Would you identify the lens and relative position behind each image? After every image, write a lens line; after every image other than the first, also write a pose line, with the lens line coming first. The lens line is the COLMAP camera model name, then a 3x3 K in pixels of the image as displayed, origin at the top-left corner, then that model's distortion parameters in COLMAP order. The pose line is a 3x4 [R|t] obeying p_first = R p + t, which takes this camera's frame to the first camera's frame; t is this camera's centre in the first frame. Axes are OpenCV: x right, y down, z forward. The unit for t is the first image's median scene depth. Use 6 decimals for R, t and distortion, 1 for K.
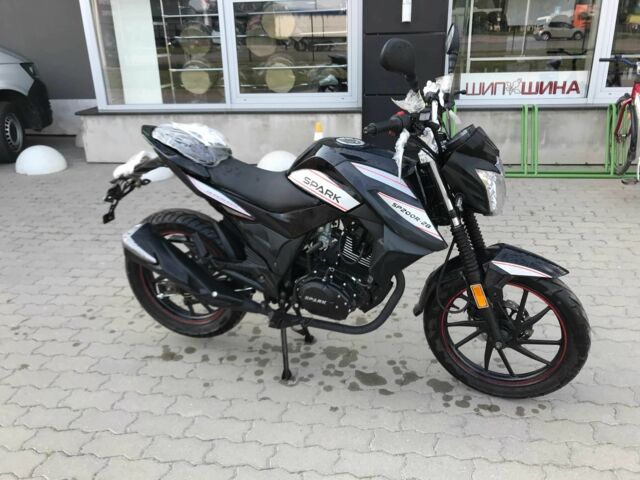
lens RADIAL K [[529.9, 0, 325.4], [0, 529.9, 240.9], [0, 0, 1]] dist [0.015386, -0.012911]
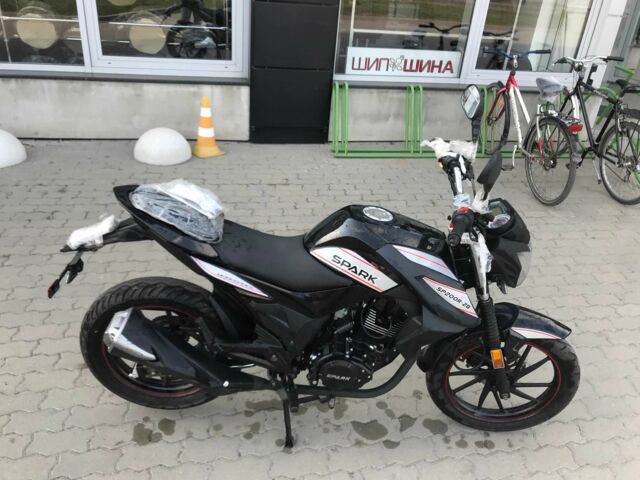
lens RADIAL K [[529.9, 0, 323.5], [0, 529.9, 238.2], [0, 0, 1]] dist [0.015386, -0.012911]
pose [[0.941939, -0.065421, 0.329349, -0.332917], [0.020403, 0.990176, 0.138333, -0.260072], [-0.335163, -0.123582, 0.934020, 0.149727]]
